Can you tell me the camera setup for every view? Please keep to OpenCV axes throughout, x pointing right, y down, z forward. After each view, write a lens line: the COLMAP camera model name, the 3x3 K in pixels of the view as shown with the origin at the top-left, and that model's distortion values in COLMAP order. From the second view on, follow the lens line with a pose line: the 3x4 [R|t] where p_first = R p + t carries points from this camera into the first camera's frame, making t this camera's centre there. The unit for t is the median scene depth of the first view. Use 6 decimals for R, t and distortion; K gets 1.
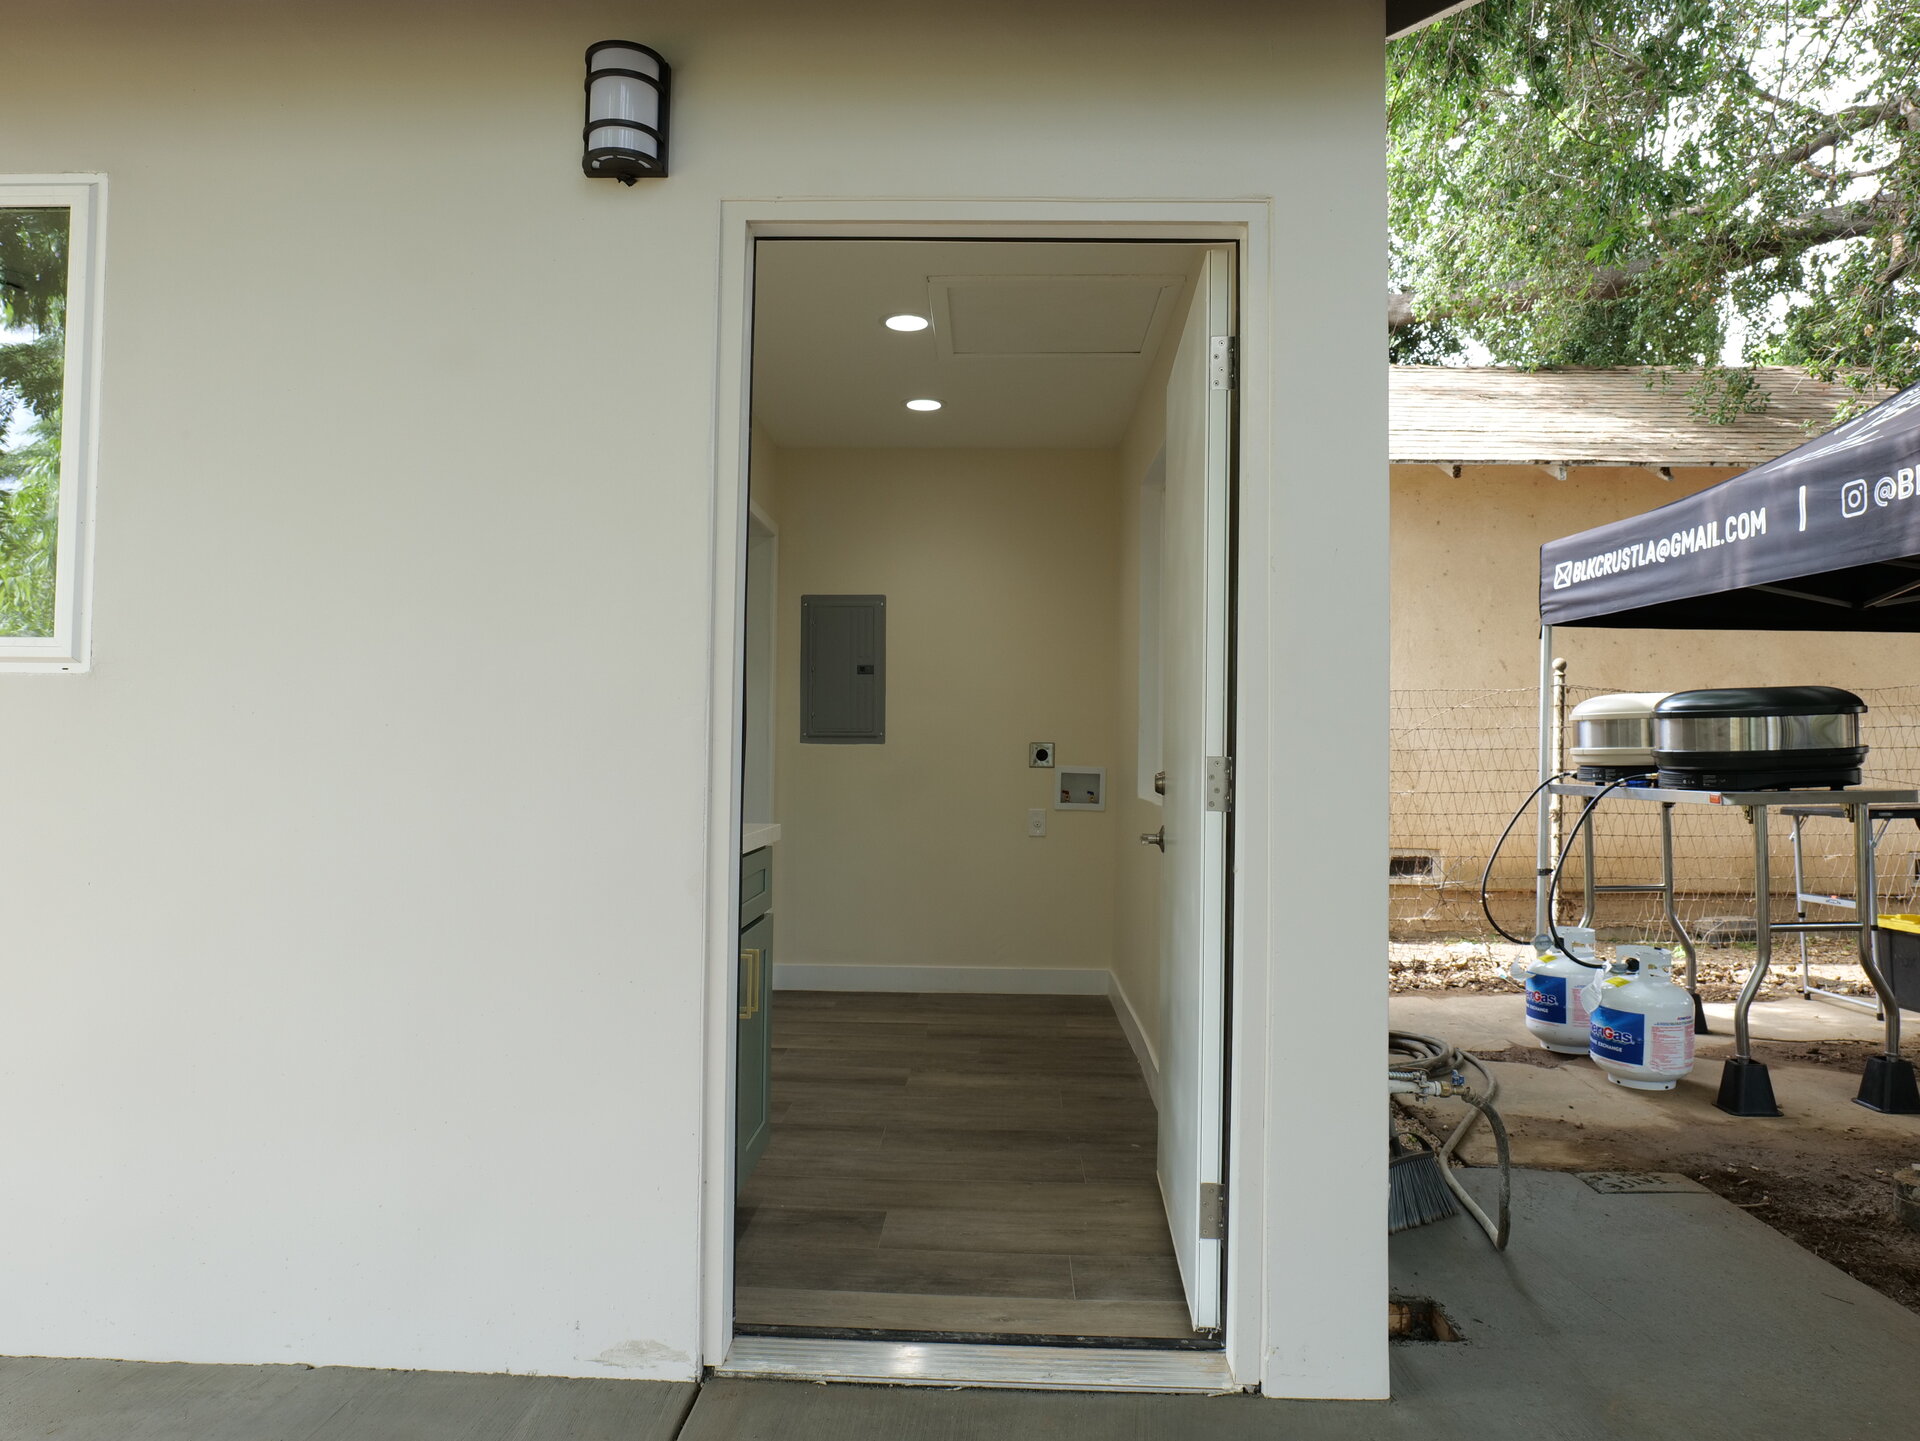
lens RADIAL K [[1279.7, 0, 959.0], [0, 1279.7, 725.7], [0, 0, 1]] dist [-0.010071, 0.002799]
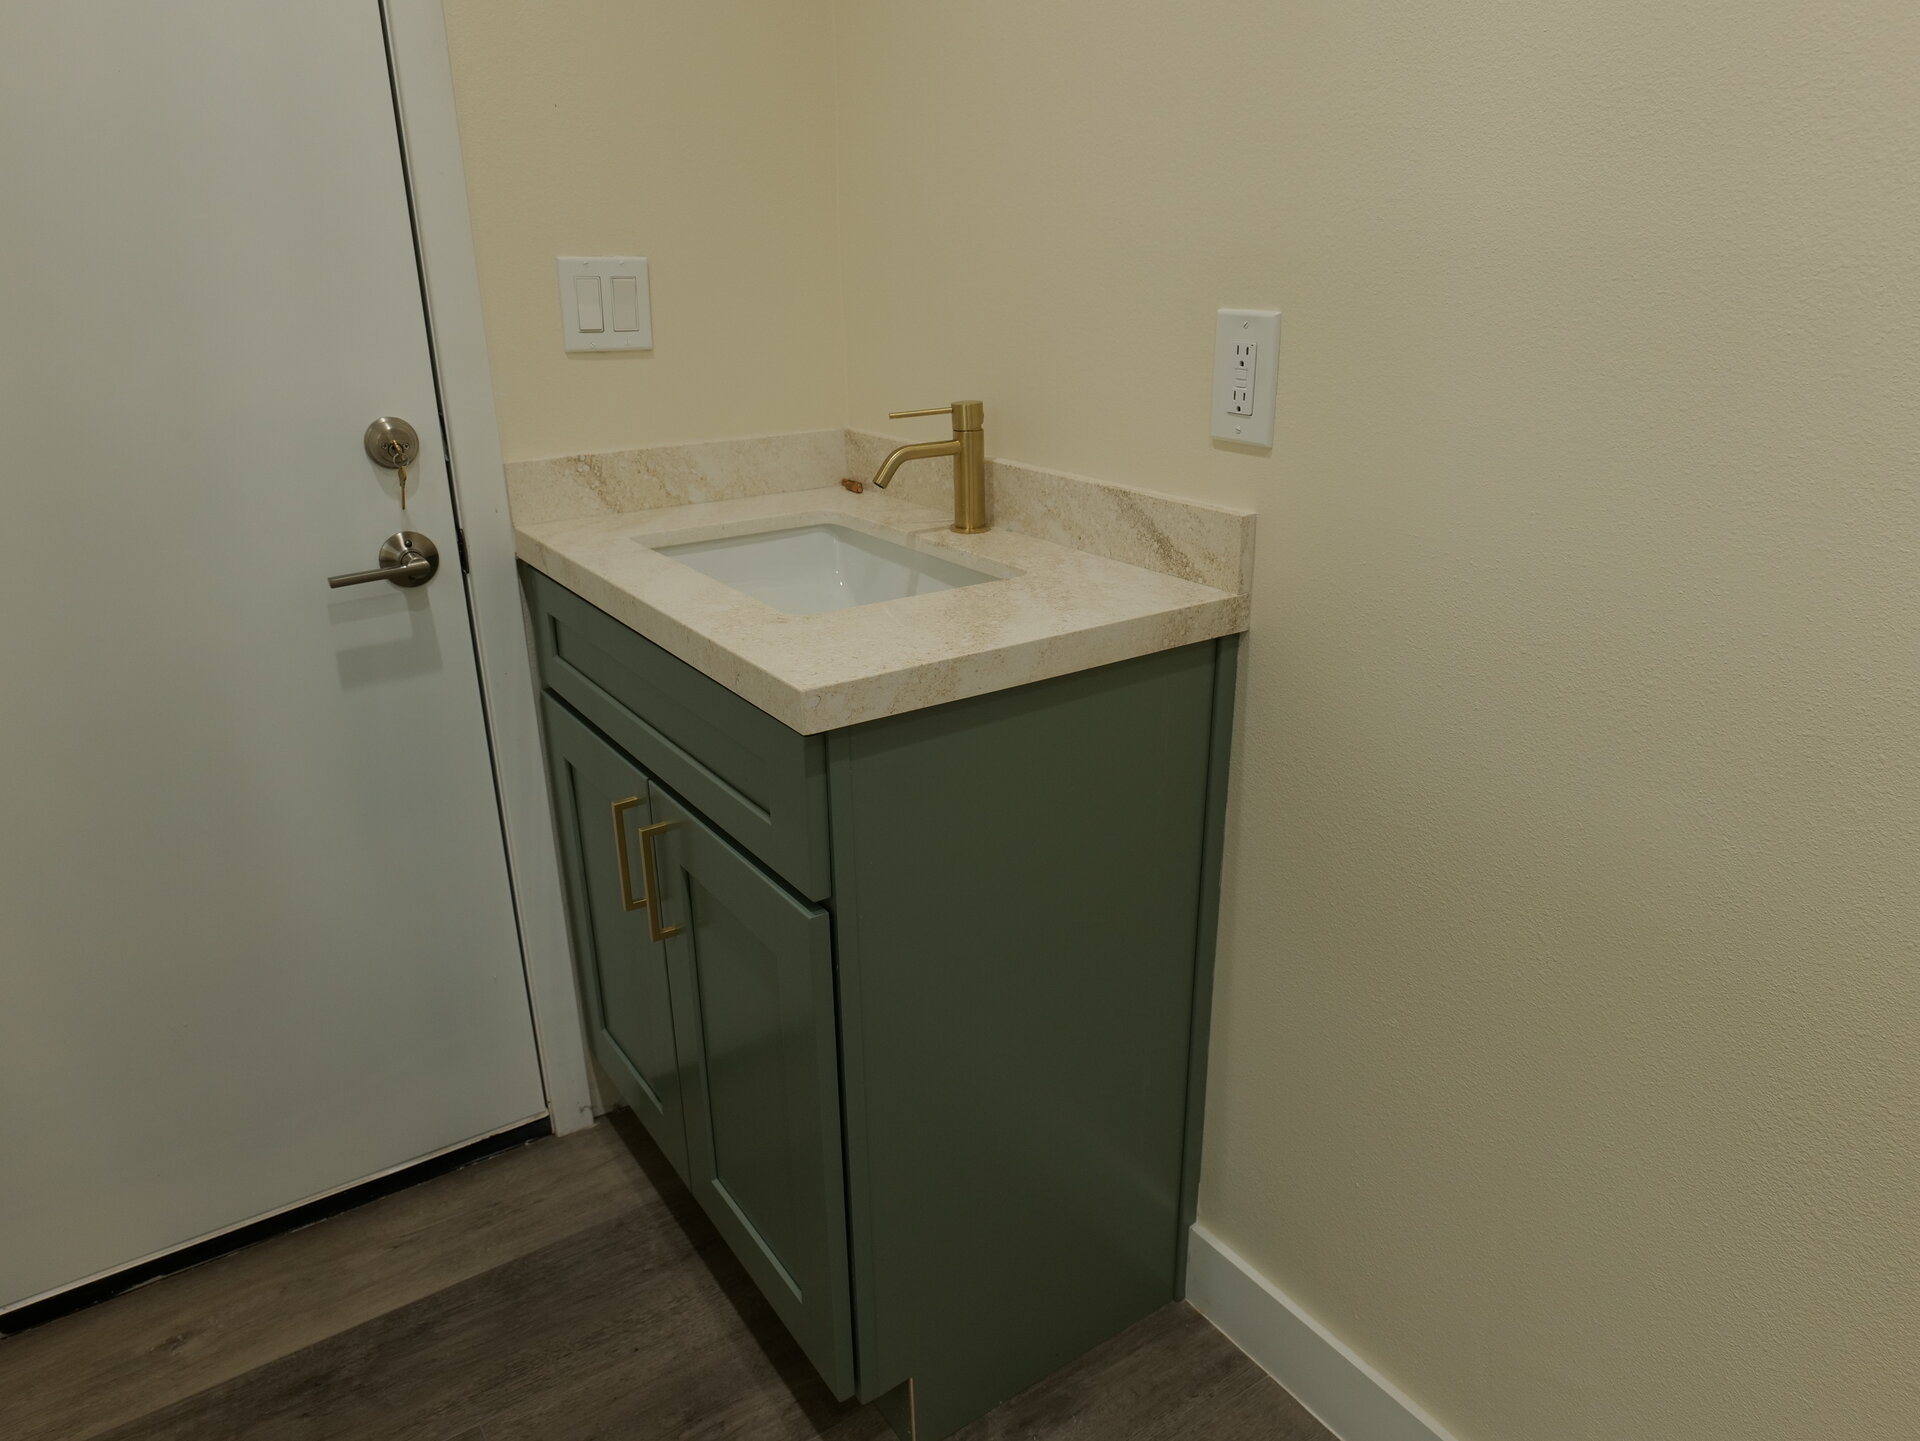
lens RADIAL K [[1279.7, 0, 956.2], [0, 1279.7, 722.4], [0, 0, 1]] dist [-0.010071, 0.002799]
pose [[-0.810504, 0.204723, -0.548791, 0.004284], [0.017005, 0.944760, 0.327321, -0.020413], [0.585486, 0.255963, -0.769213, 1.387151]]
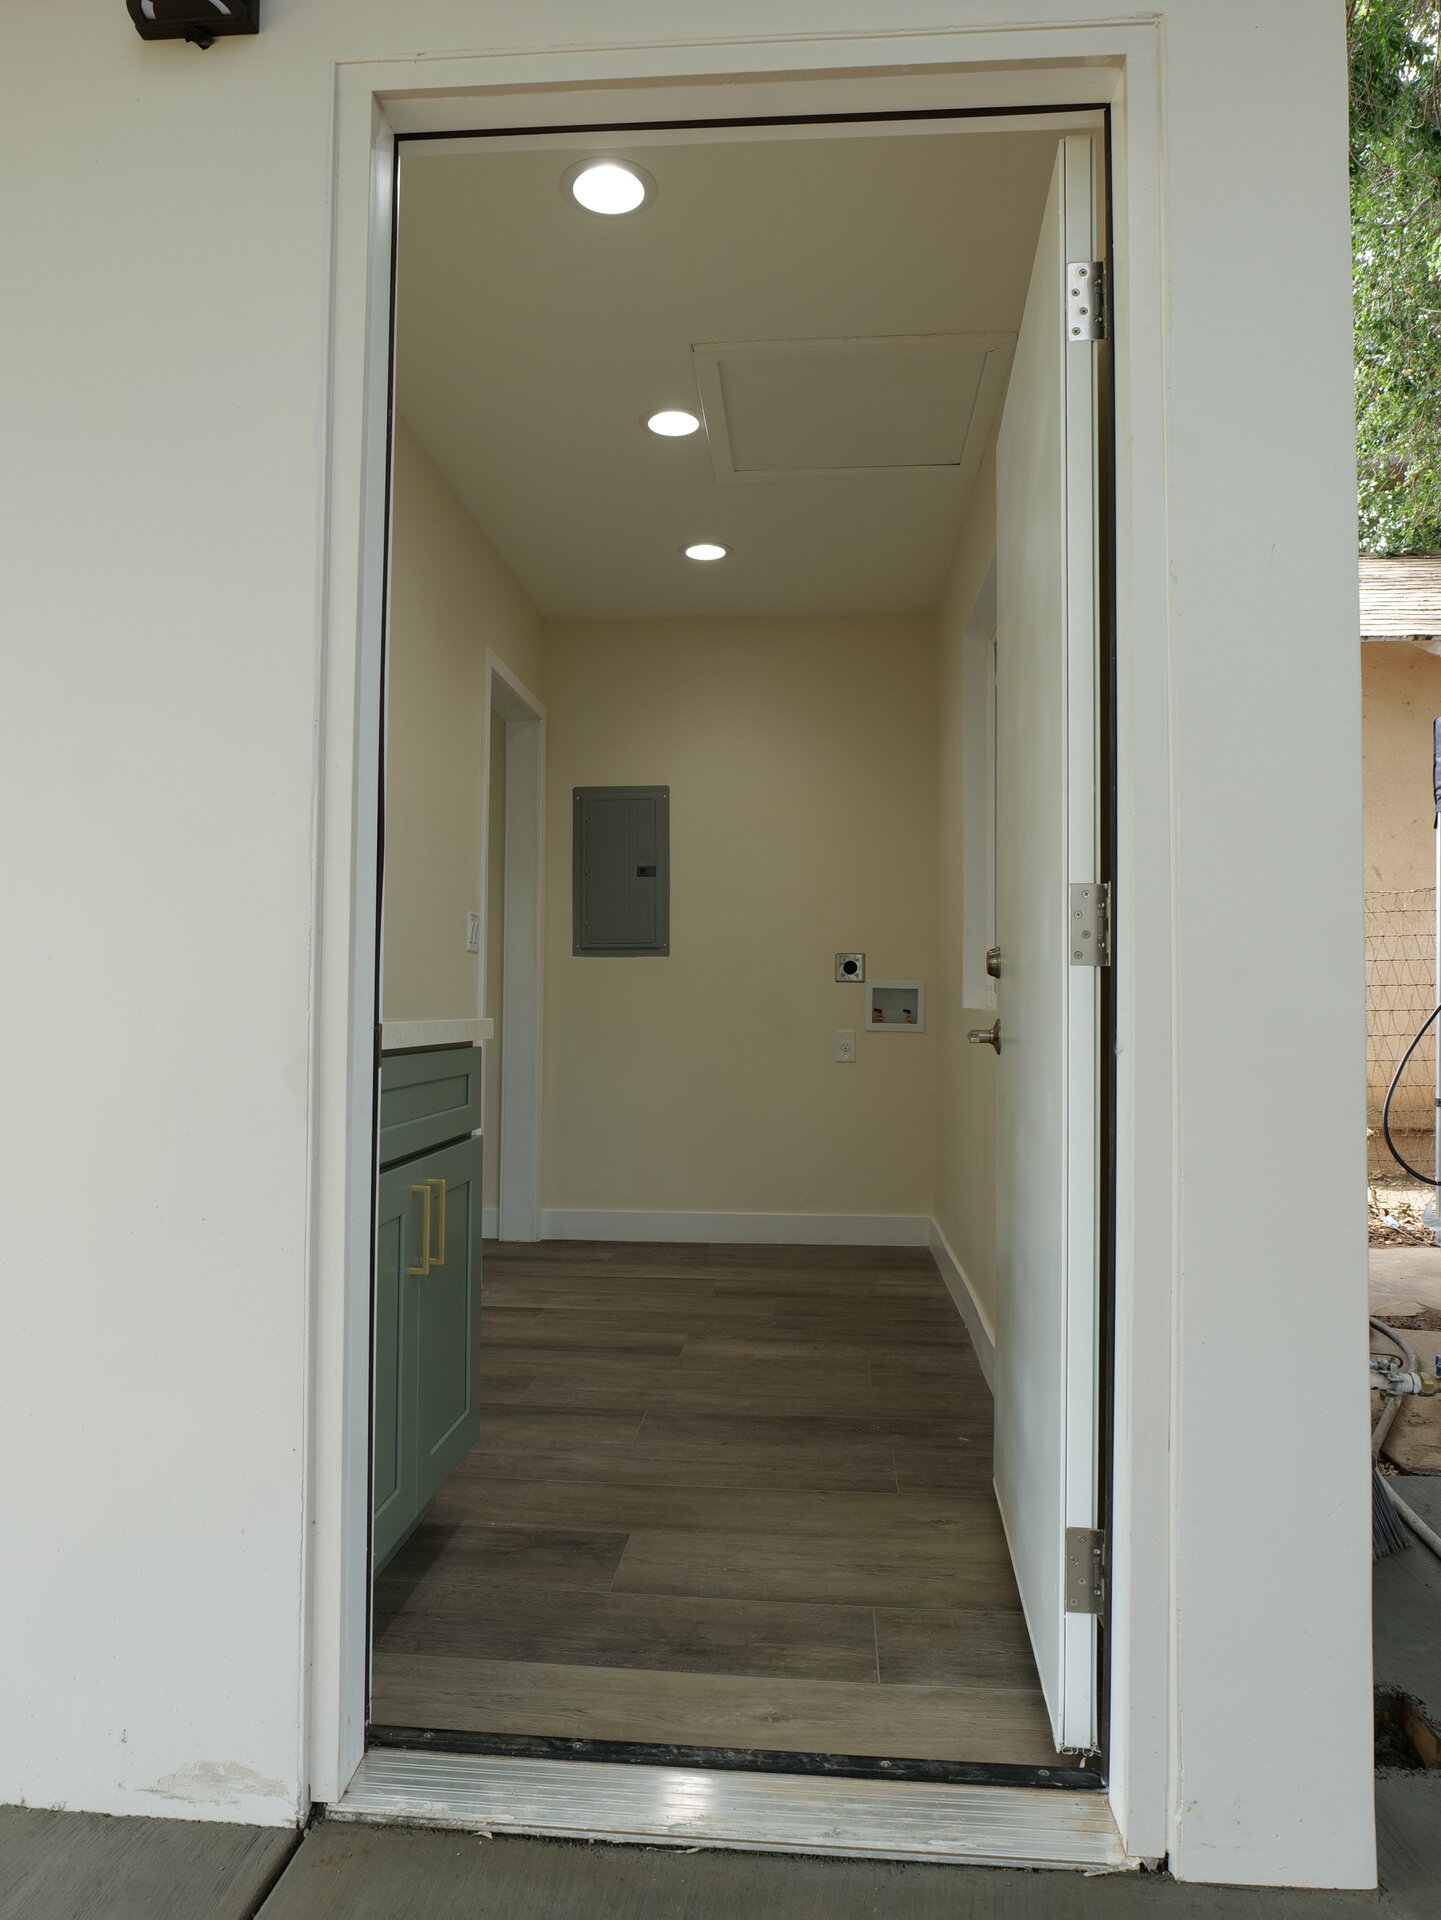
lens RADIAL K [[1279.7, 0, 717.7], [0, 1279.7, 957.2], [0, 0, 1]] dist [-0.010071, 0.002799]
pose [[0.998808, -0.007019, -0.048302, 0.034800], [0.006265, 0.999857, -0.015731, 0.057717], [0.048405, 0.015409, 0.998709, 0.263082]]
